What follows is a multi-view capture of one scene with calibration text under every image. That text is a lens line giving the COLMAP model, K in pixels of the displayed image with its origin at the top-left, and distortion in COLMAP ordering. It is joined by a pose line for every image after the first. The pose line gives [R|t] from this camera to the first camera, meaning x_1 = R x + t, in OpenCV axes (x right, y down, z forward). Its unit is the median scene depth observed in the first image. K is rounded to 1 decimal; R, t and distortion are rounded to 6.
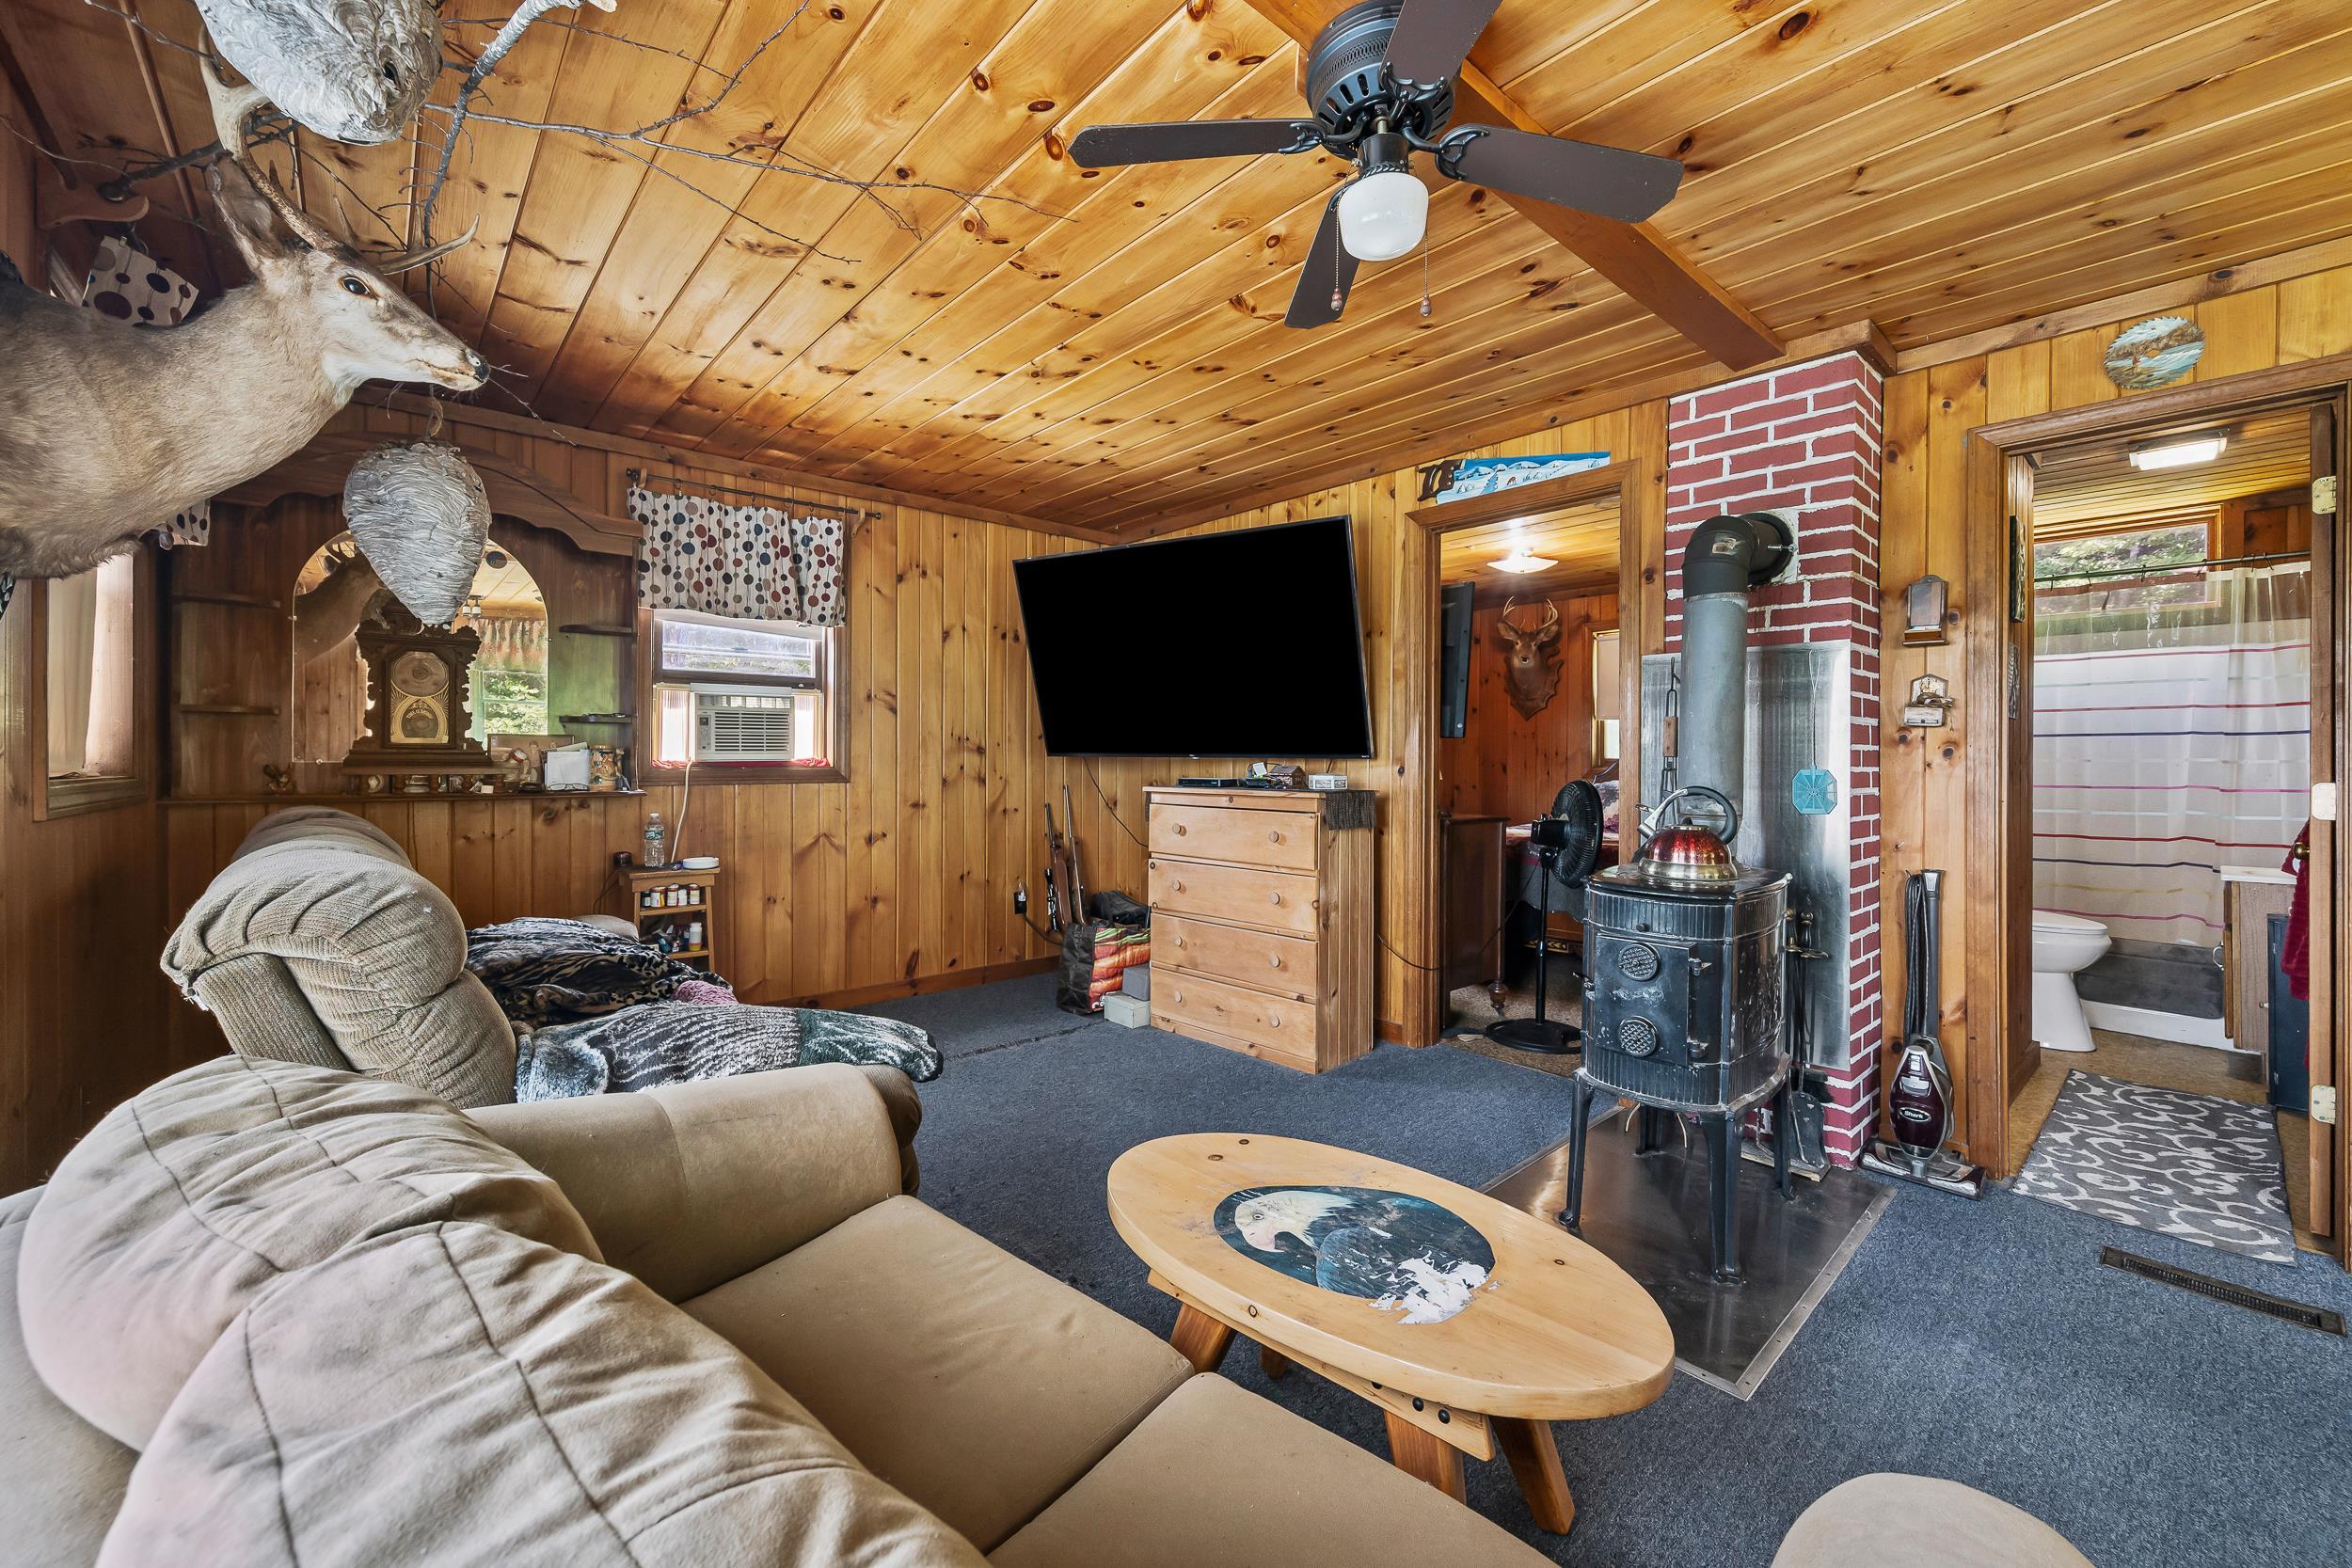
lens RADIAL K [[928.2, 0, 1178.8], [0, 928.2, 762.7], [0, 0, 1]] dist [-0.000604, -0.000819]
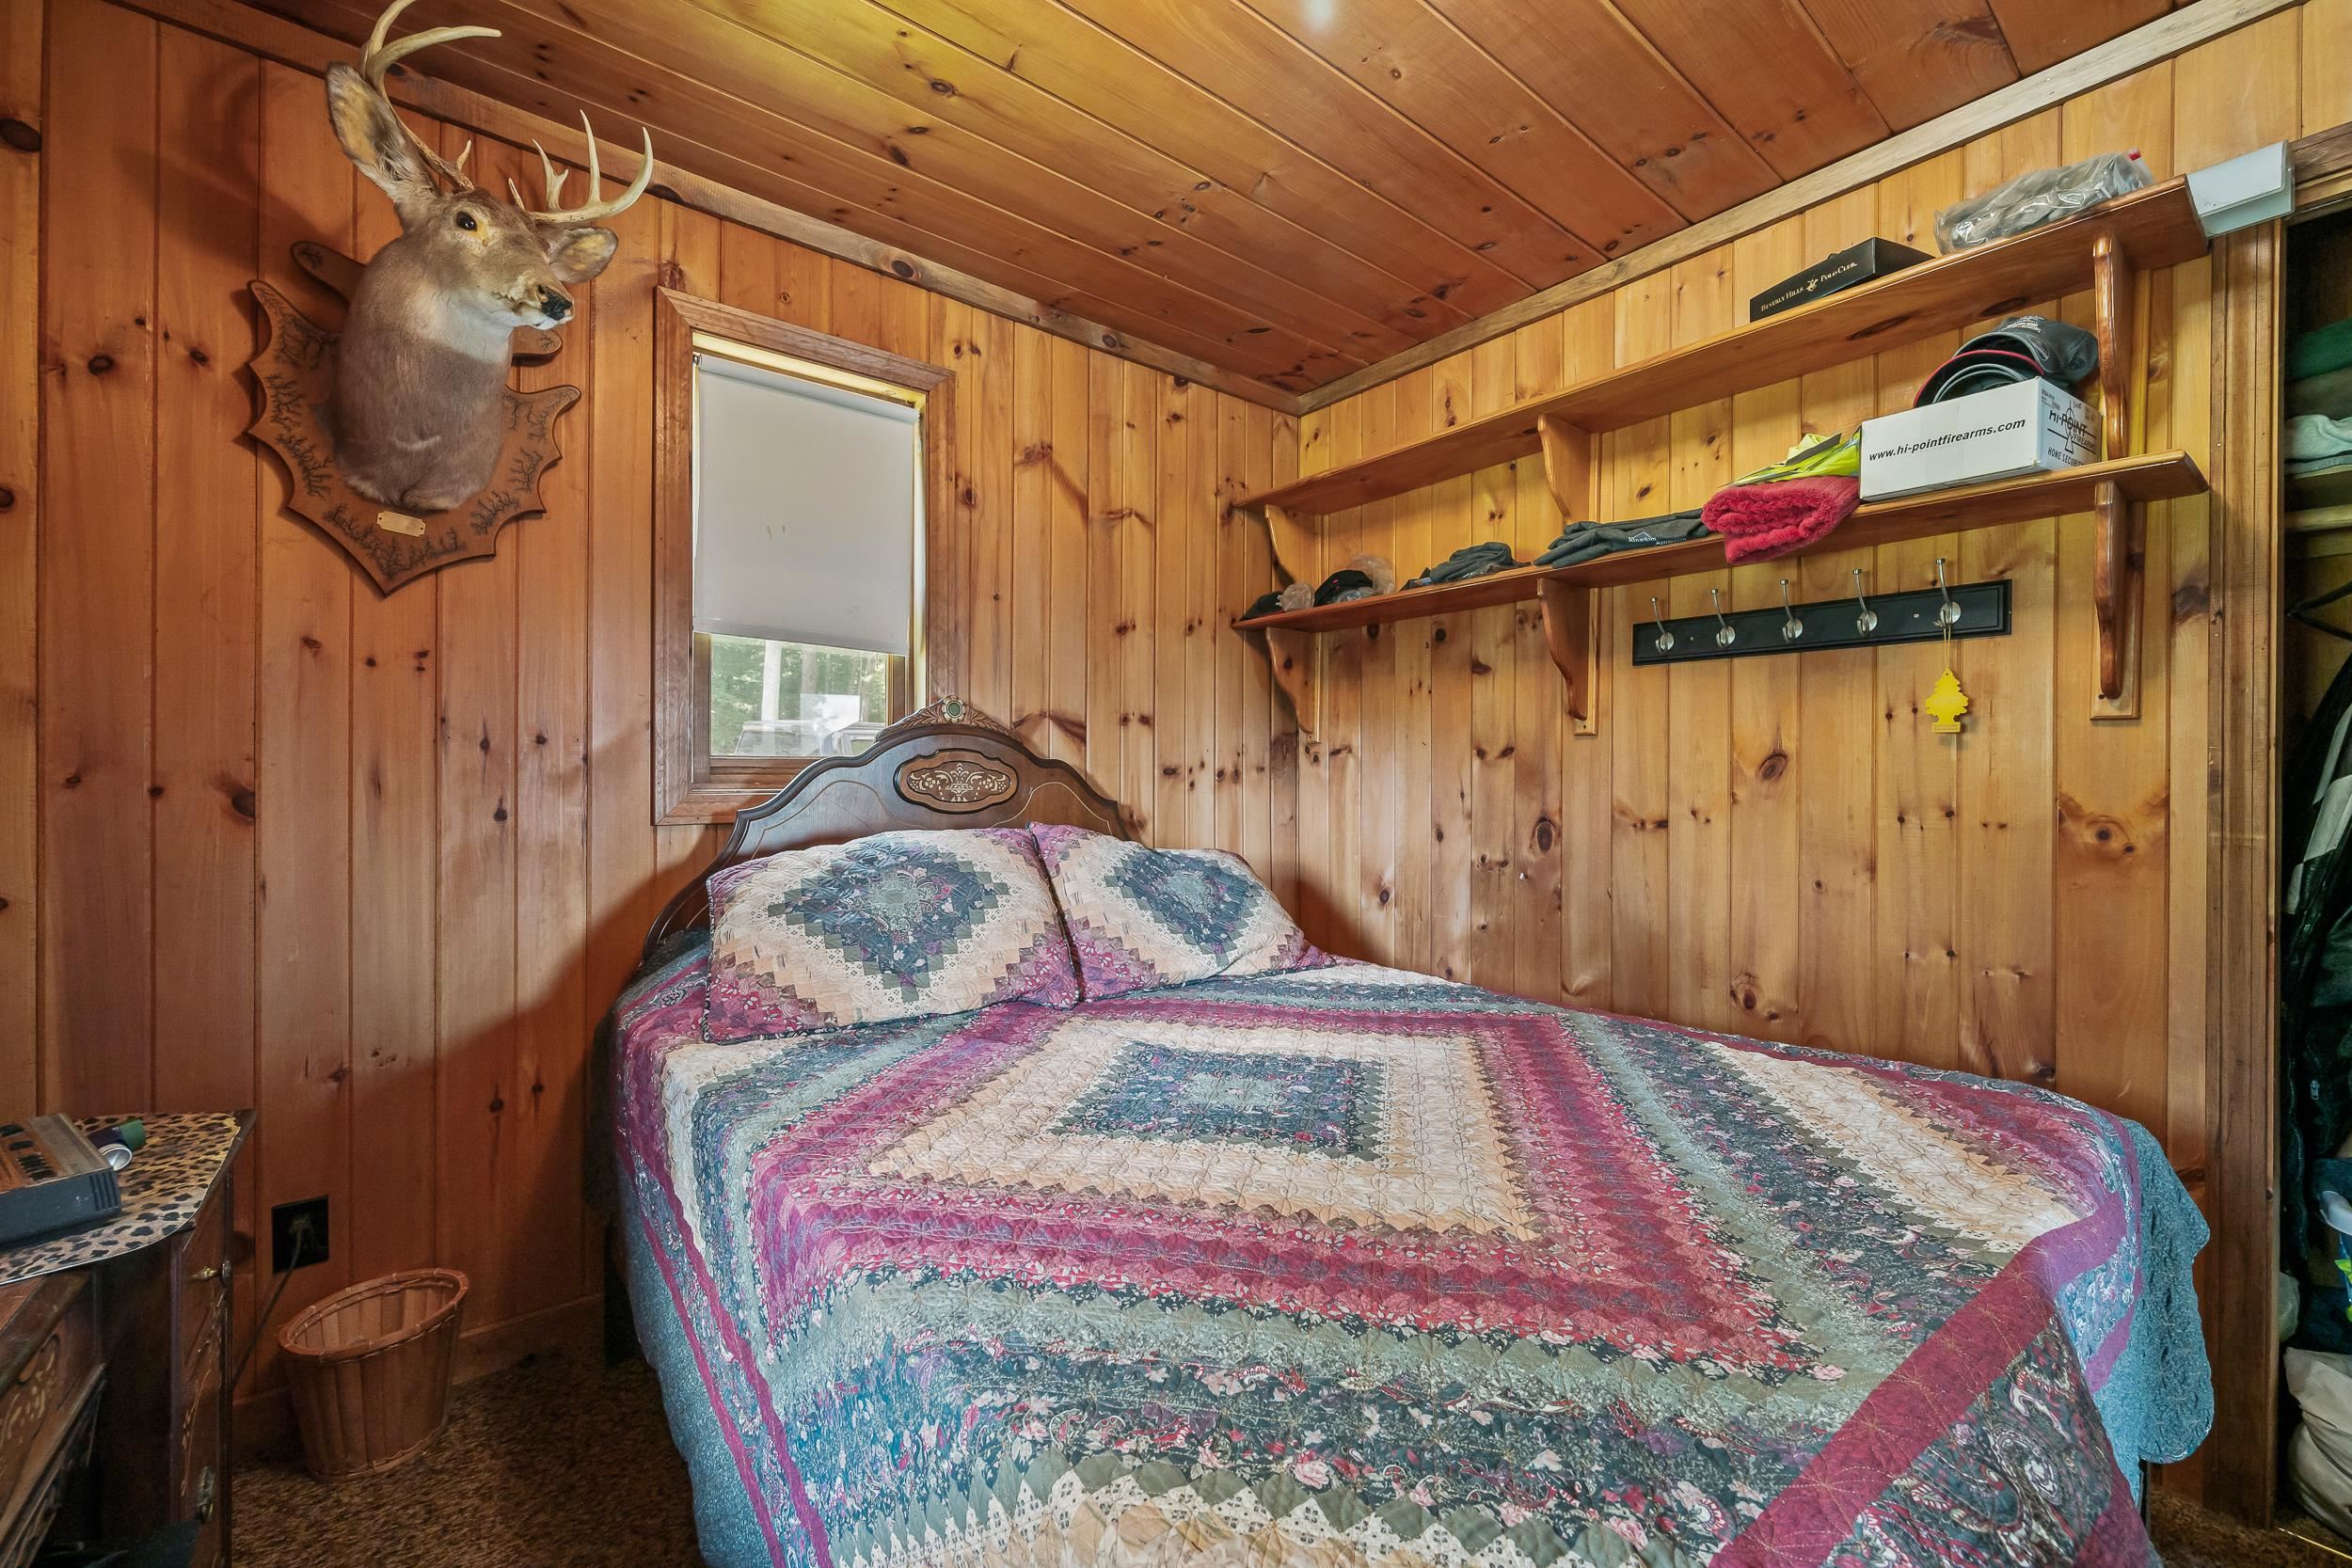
lens RADIAL K [[928.2, 0, 1174.4], [0, 928.2, 776.6], [0, 0, 1]] dist [-0.000604, -0.000819]
pose [[0.054506, -0.010034, 0.998463, 0.361760], [0.003594, 0.999945, 0.009853, -0.002809], [-0.998507, 0.003051, 0.054539, 1.895089]]
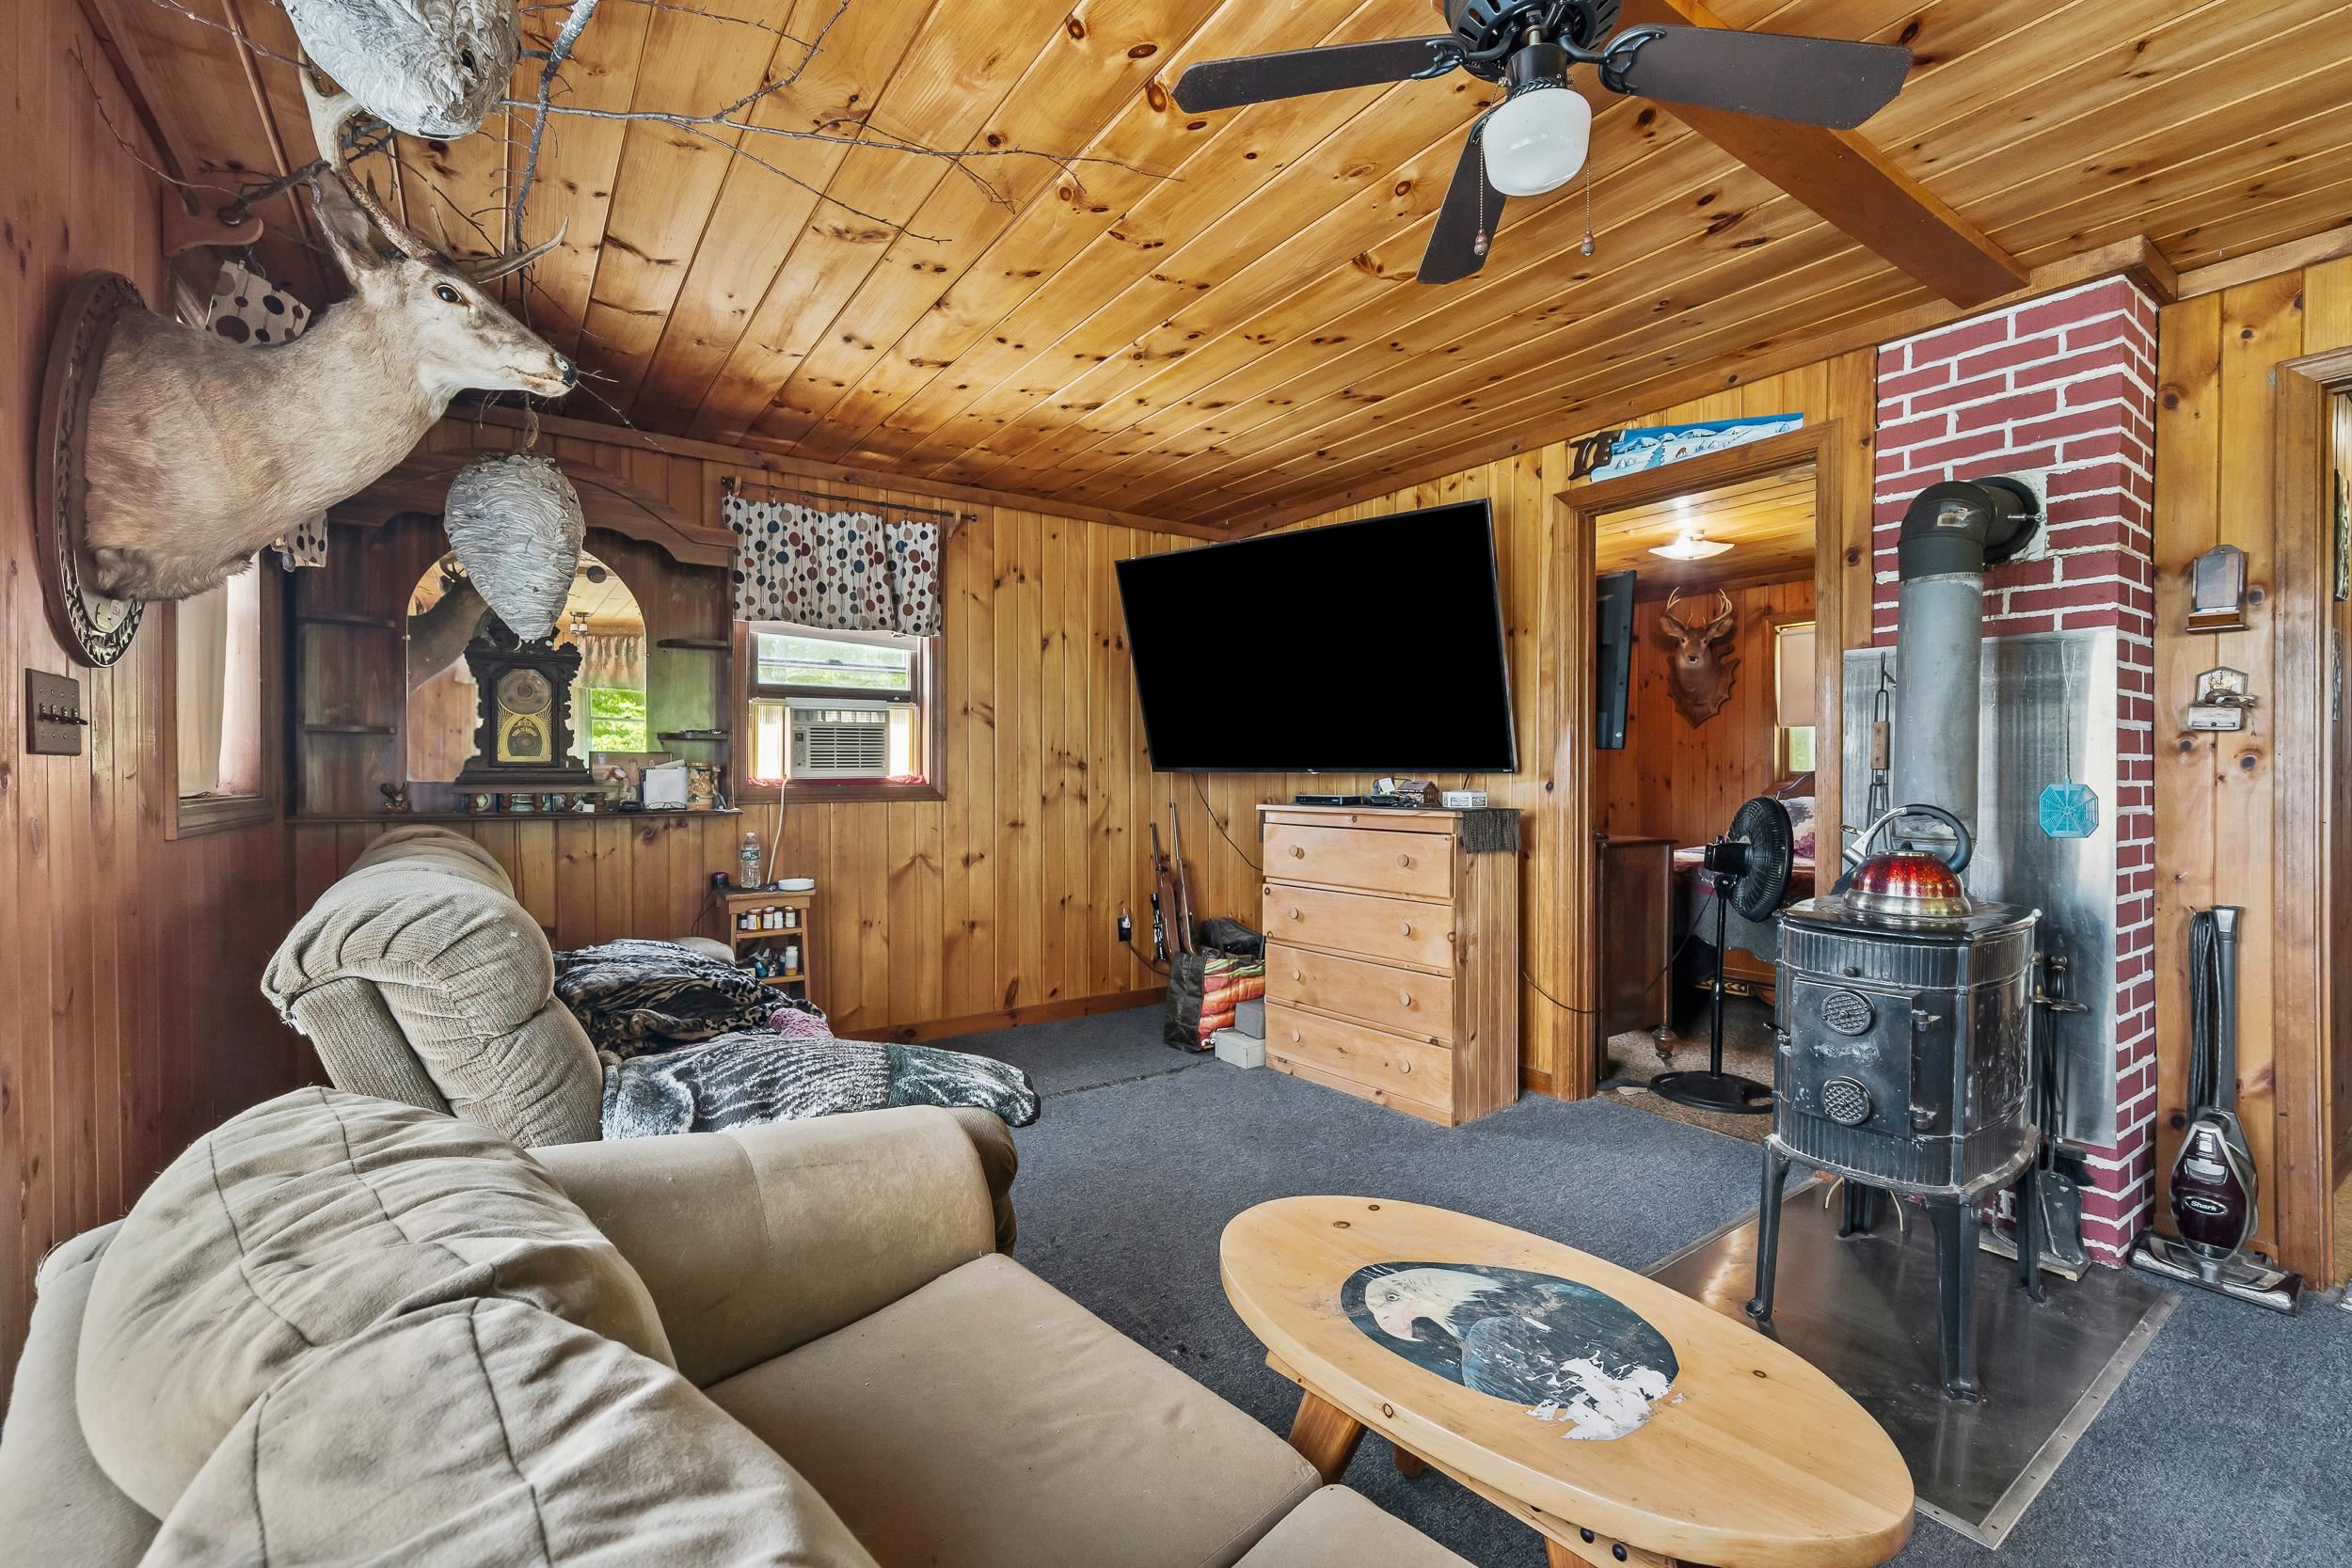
lens RADIAL K [[998.3, 0, 1178.4], [0, 998.3, 781.4], [0, 0, 1]] dist [0.001123, -0.000795]
pose [[0.993331, -0.003240, -0.115248, -0.001854], [0.003599, 0.999989, 0.002910, -0.000285], [0.115237, -0.003306, 0.993333, 0.017772]]
